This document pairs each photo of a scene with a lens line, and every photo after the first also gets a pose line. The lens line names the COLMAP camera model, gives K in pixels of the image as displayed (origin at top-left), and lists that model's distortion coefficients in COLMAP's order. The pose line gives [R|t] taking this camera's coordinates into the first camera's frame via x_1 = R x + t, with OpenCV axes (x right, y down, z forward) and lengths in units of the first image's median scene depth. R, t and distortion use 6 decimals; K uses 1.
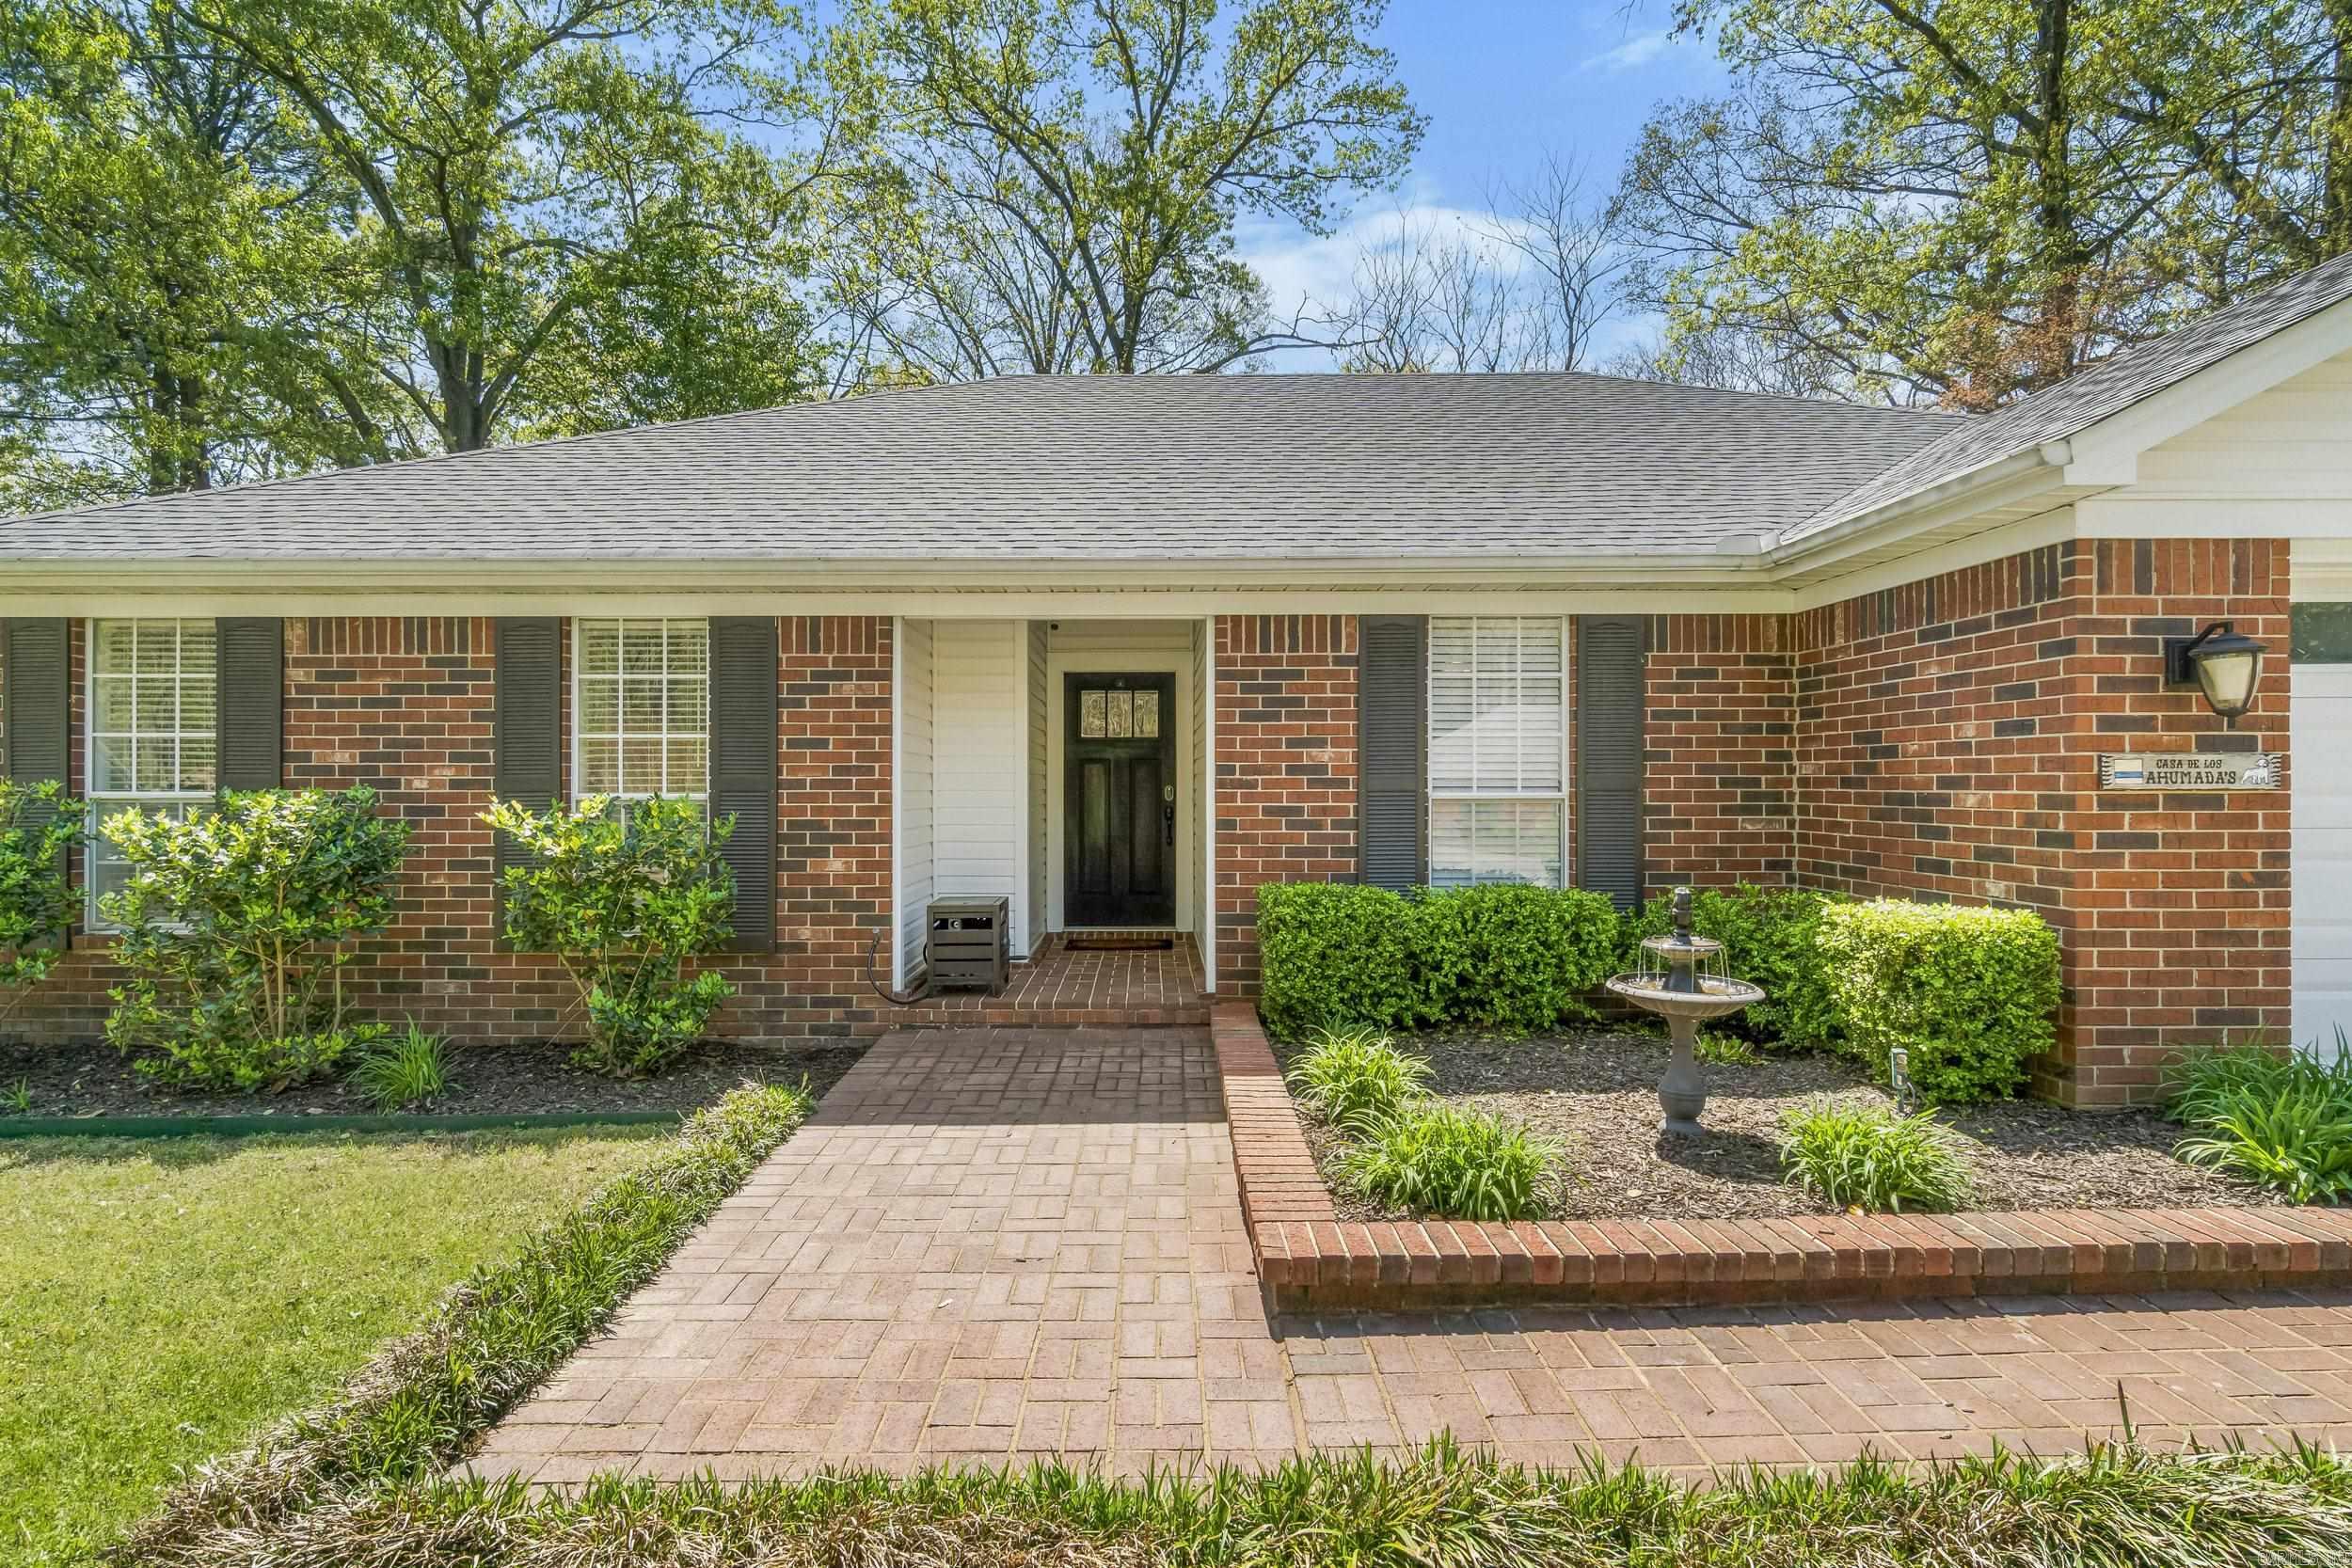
lens RADIAL K [[1205.2, 0, 1153.1], [0, 1205.2, 787.0], [0, 0, 1]] dist [-0.010865, 0.003608]
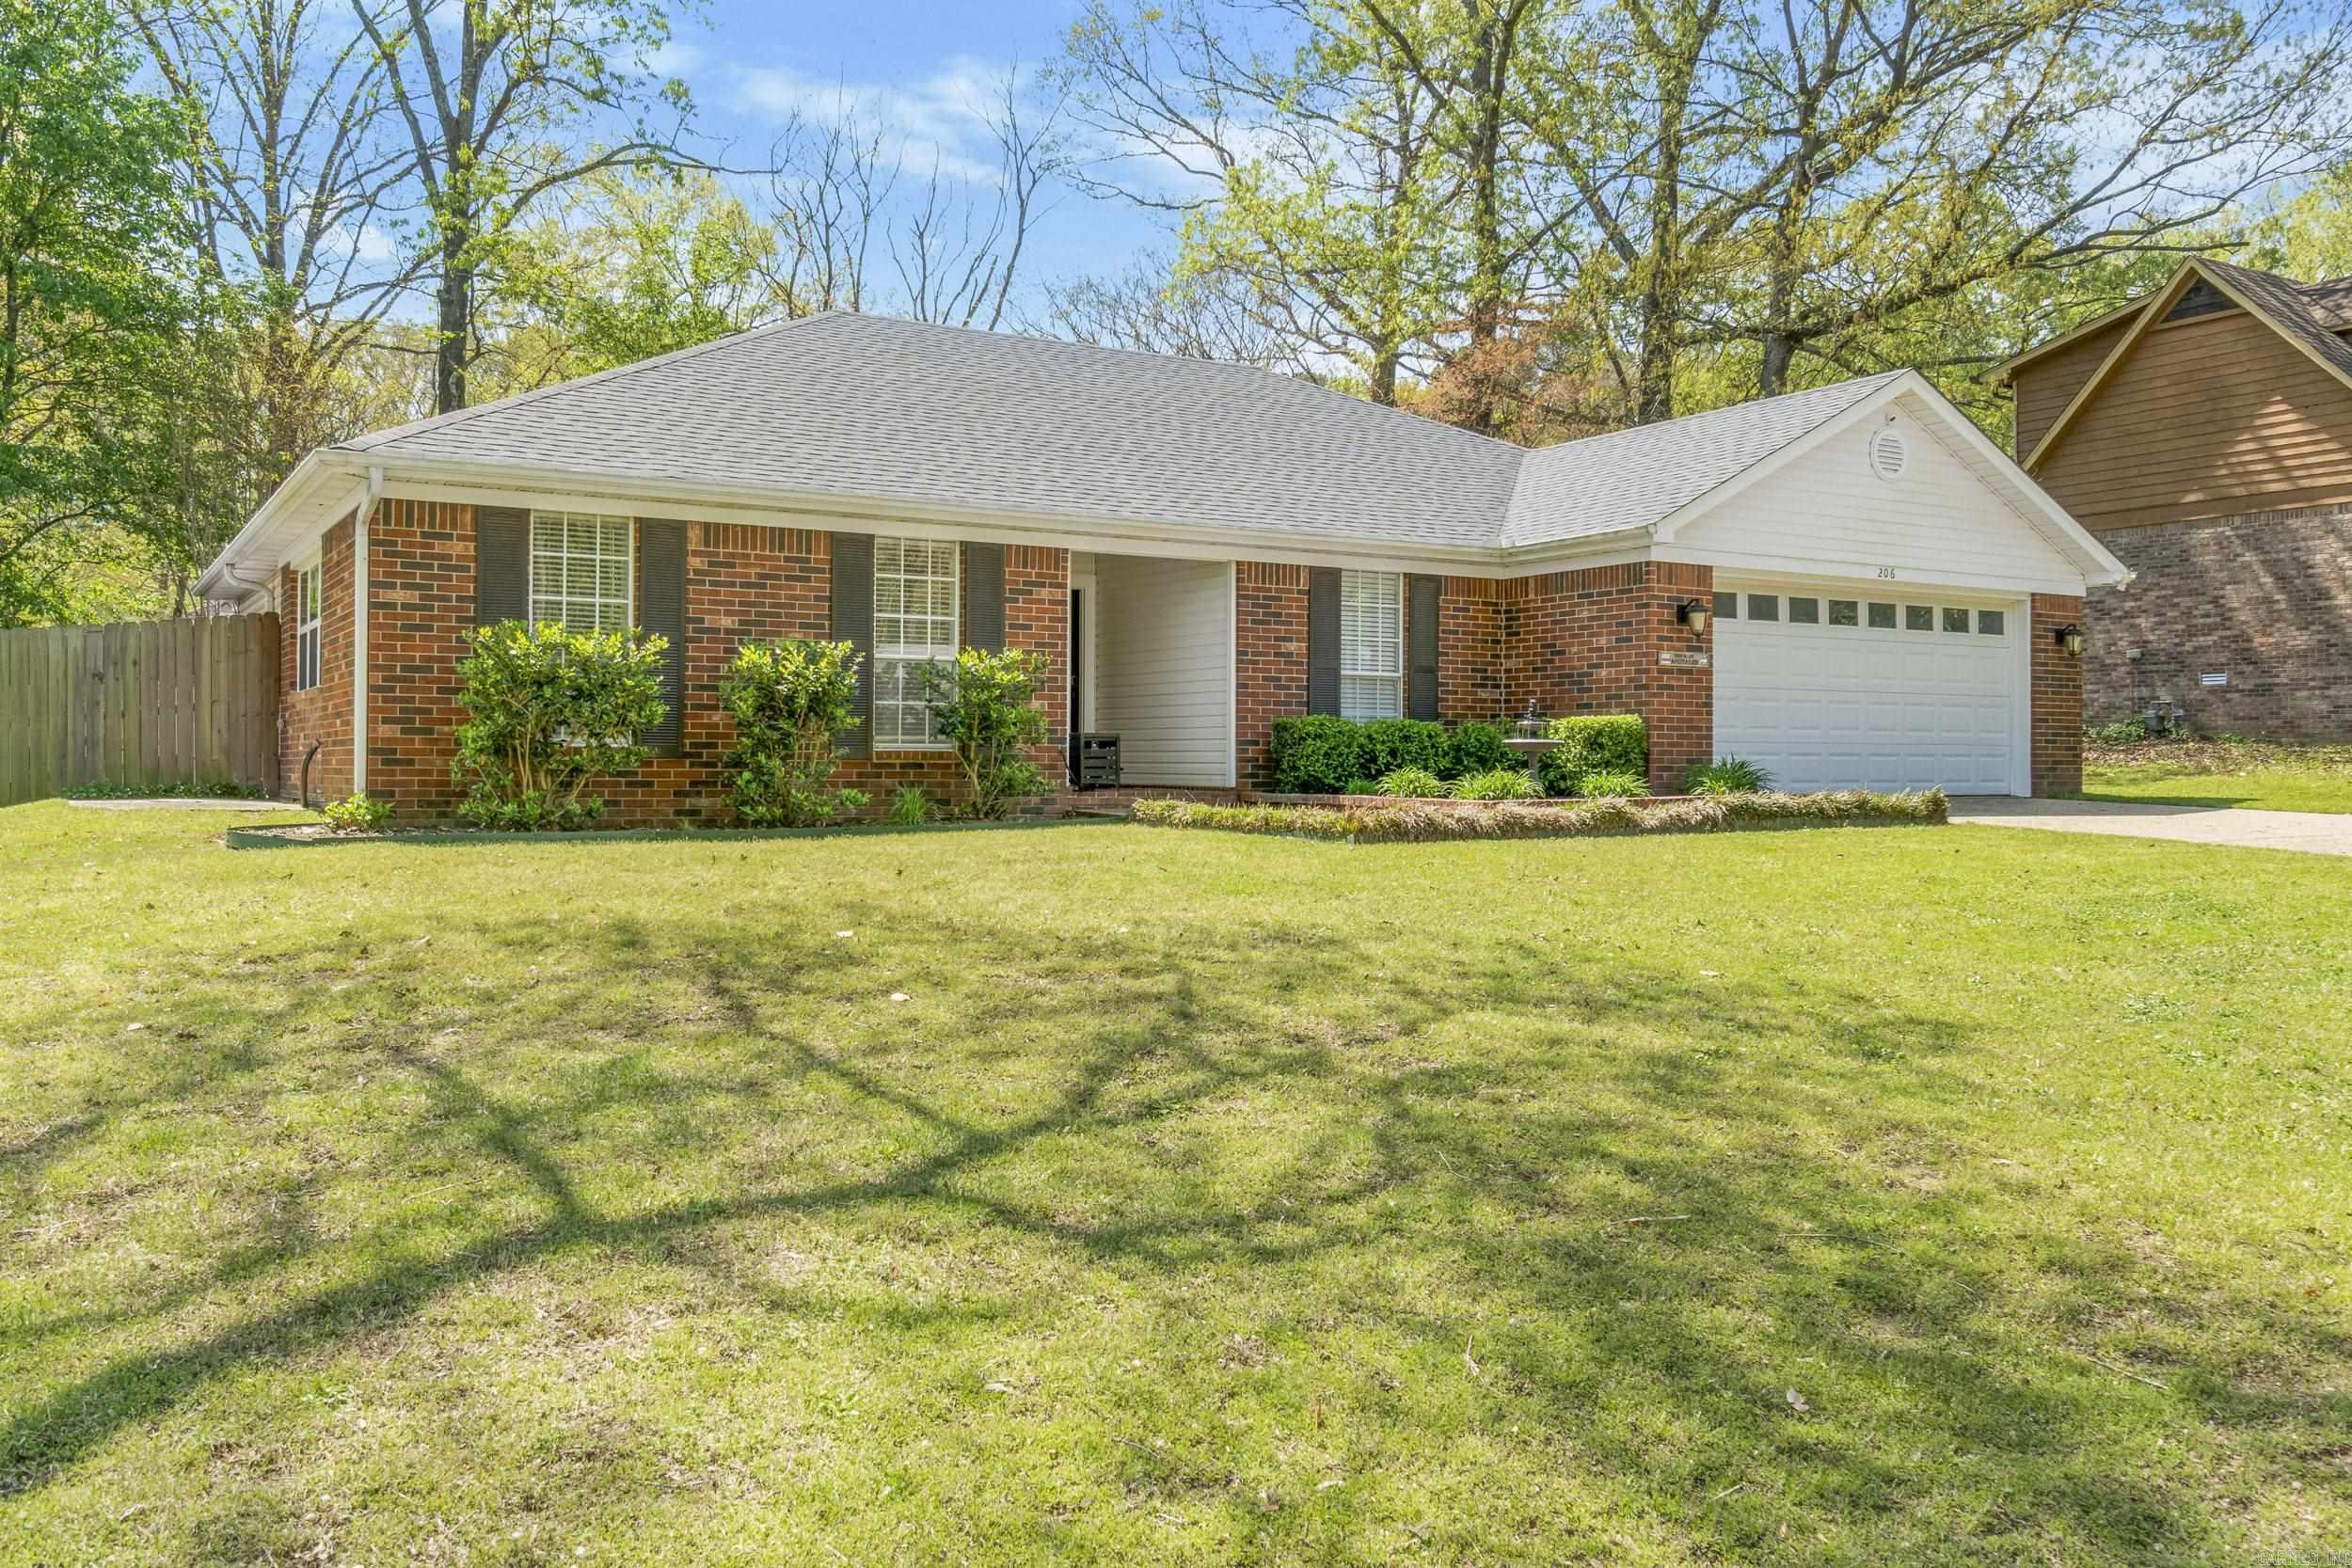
lens RADIAL K [[1832.4, 0, 1182.4], [0, 1832.4, 780.3], [0, 0, 1]] dist [-0.002093, 0.004606]
pose [[0.852849, -0.000349, 0.522158, -1.351165], [-0.003849, 0.999968, 0.006954, 0.146028], [-0.522144, -0.007941, 0.852820, -1.140659]]
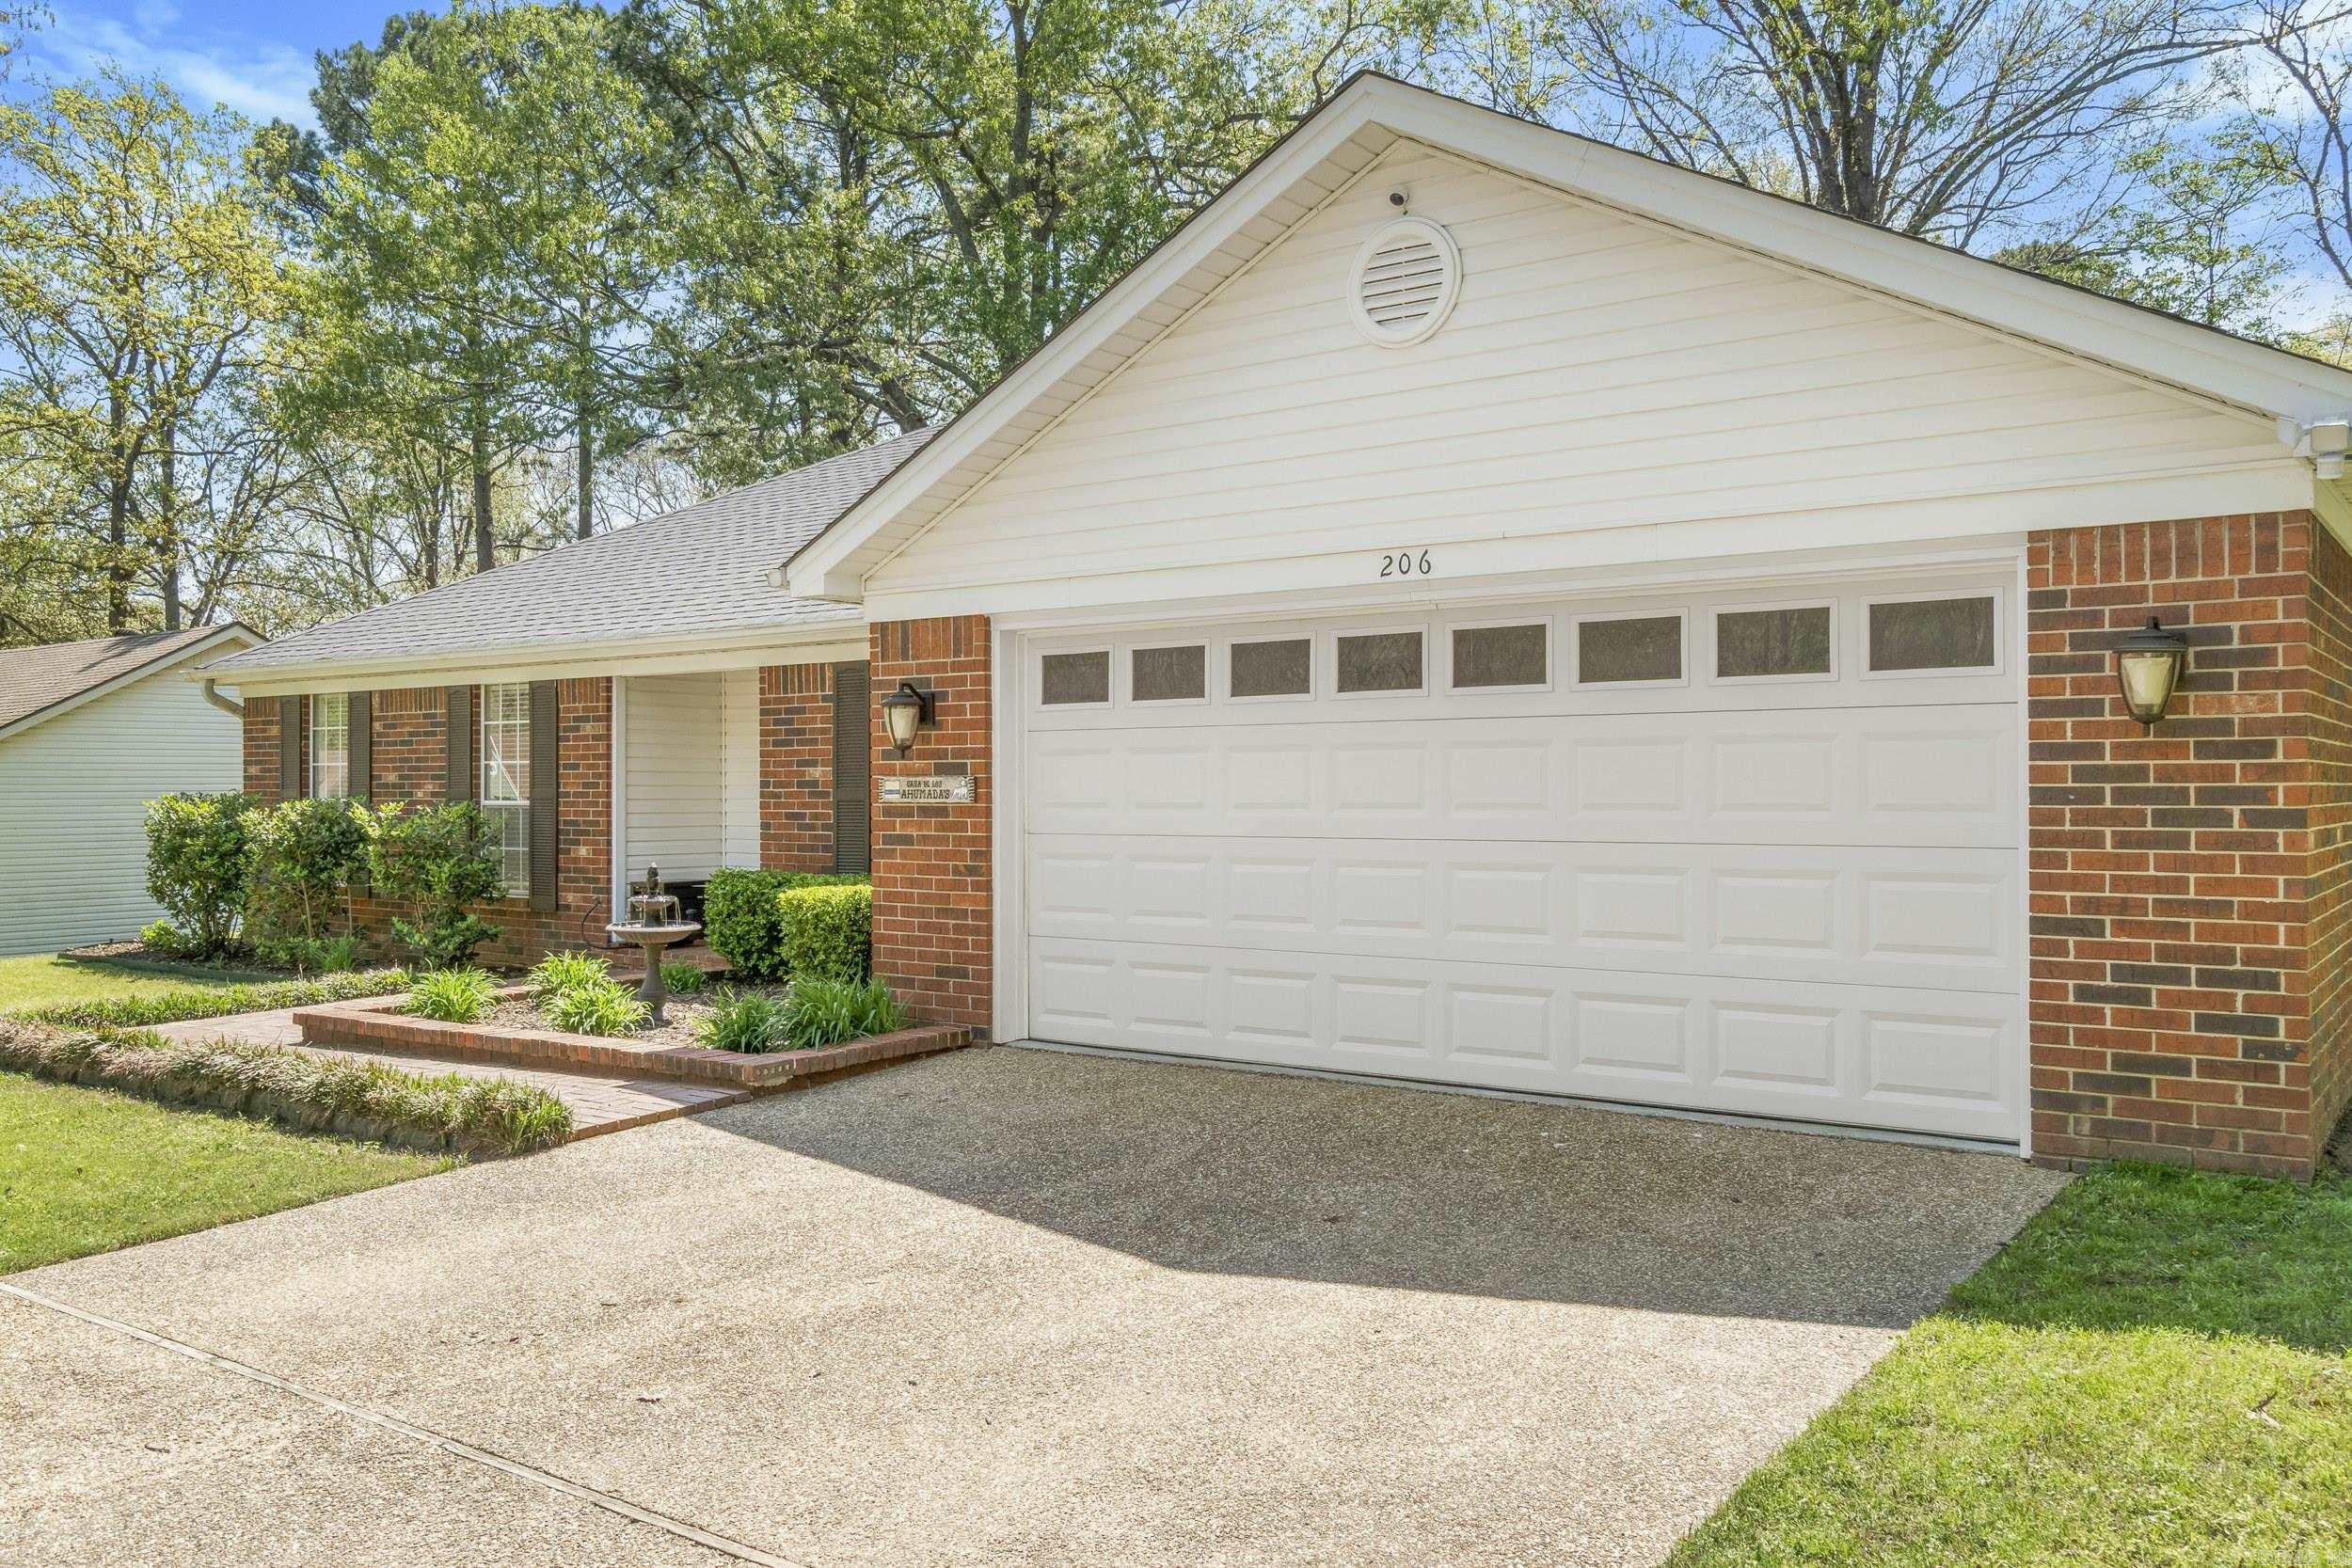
lens RADIAL K [[1832.4, 0, 1190.7], [0, 1832.4, 781.8], [0, 0, 1]] dist [-0.002093, 0.004606]
pose [[0.810338, -0.001837, -0.585959, 1.614192], [-0.001145, 0.999988, -0.004719, -0.008307], [0.585961, 0.004495, 0.810327, -0.353071]]
